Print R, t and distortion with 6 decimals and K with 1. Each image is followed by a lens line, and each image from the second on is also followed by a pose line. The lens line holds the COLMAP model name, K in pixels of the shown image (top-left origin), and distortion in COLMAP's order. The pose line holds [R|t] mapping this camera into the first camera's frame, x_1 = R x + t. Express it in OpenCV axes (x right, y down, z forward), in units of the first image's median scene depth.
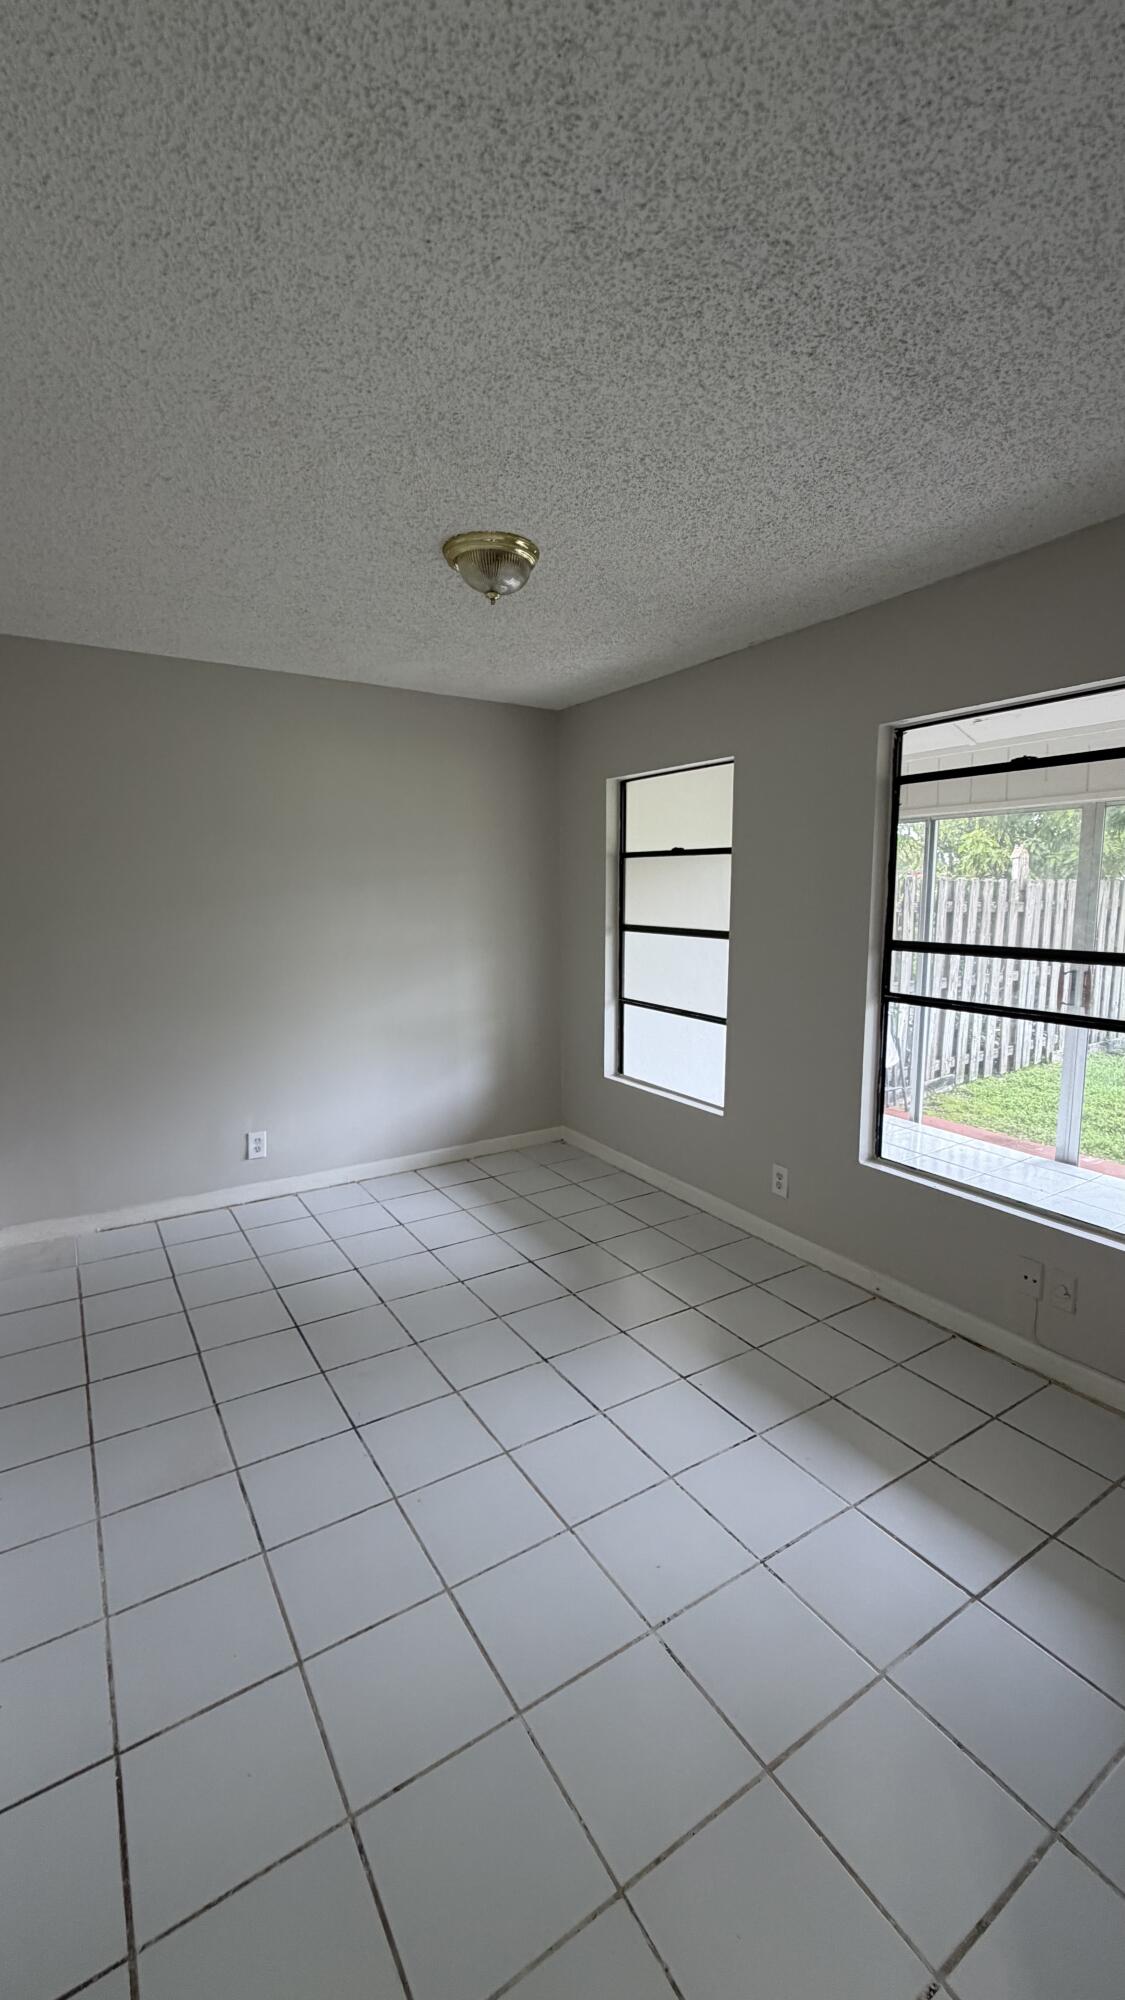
lens RADIAL K [[800.6, 0, 558.8], [0, 800.6, 993.0], [0, 0, 1]] dist [0.003163, 0.000232]
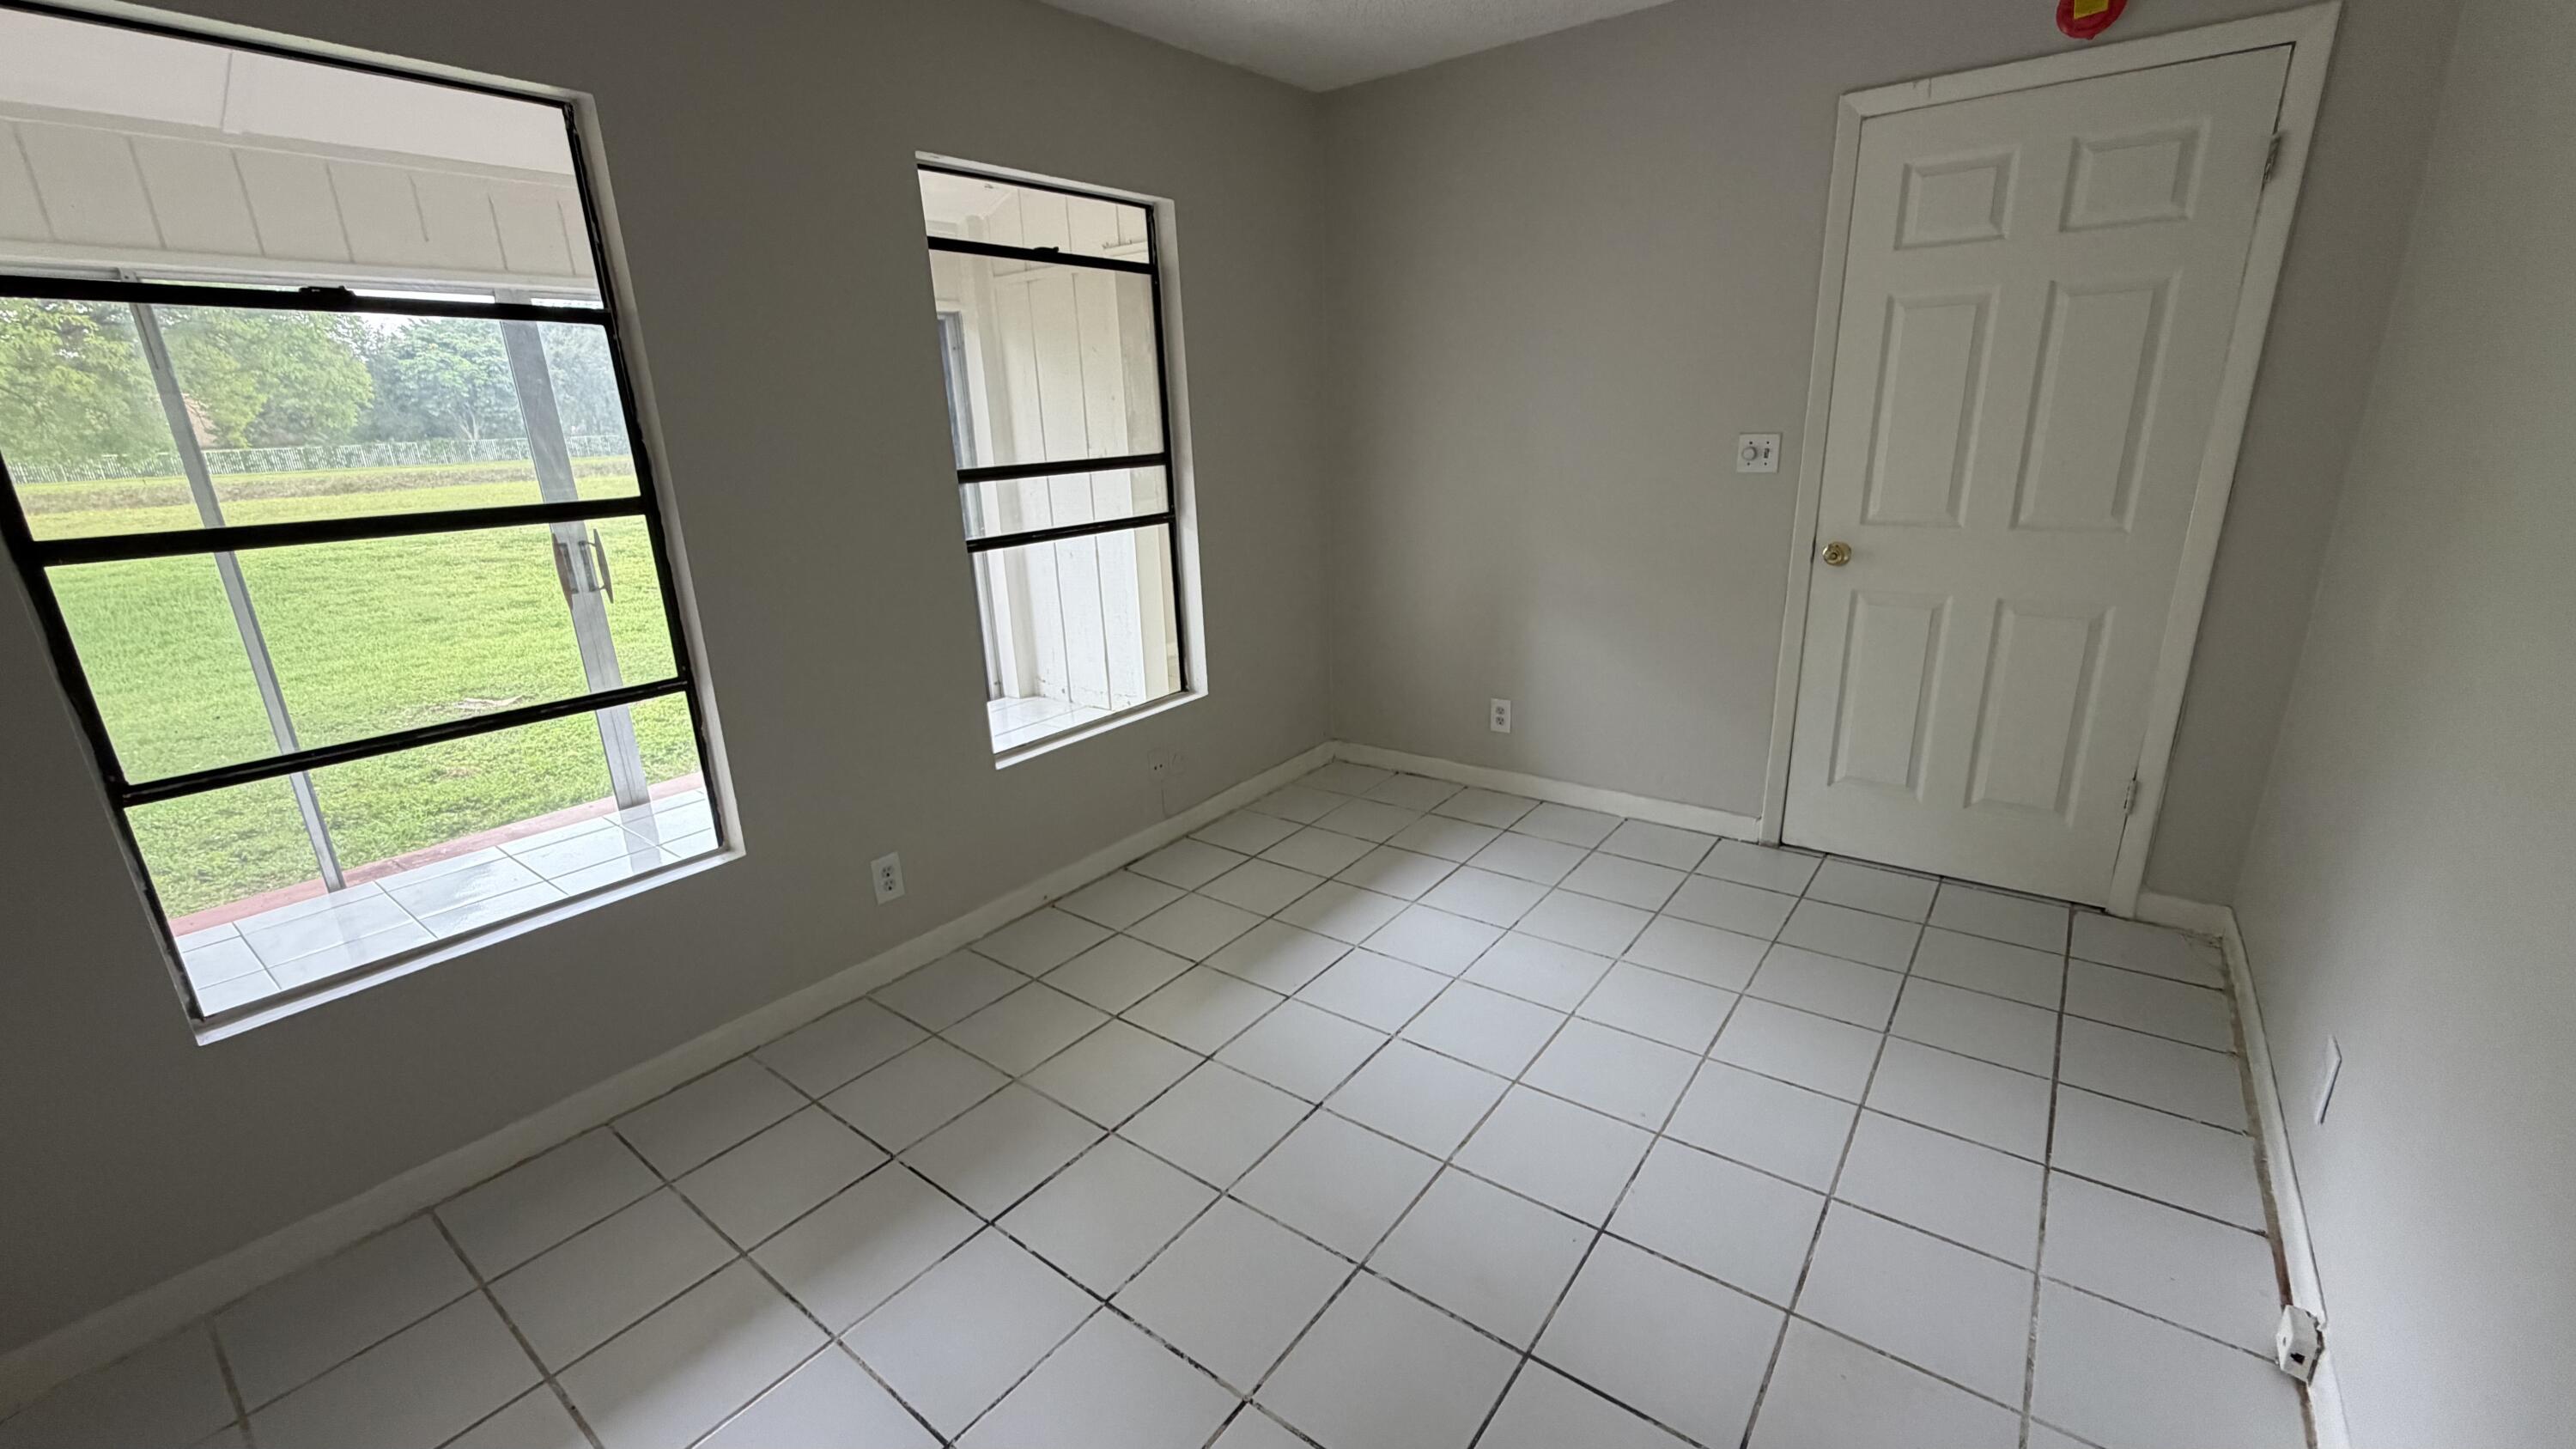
lens RADIAL K [[1031.4, 0, 1278.9], [0, 1031.4, 731.7], [0, 0, 1]] dist [0.003163, 0.000232]
pose [[-0.347563, -0.261014, 0.900595, -0.695561], [0.158141, 0.930398, 0.330683, -0.122674], [-0.924225, 0.257354, -0.282095, 1.182670]]
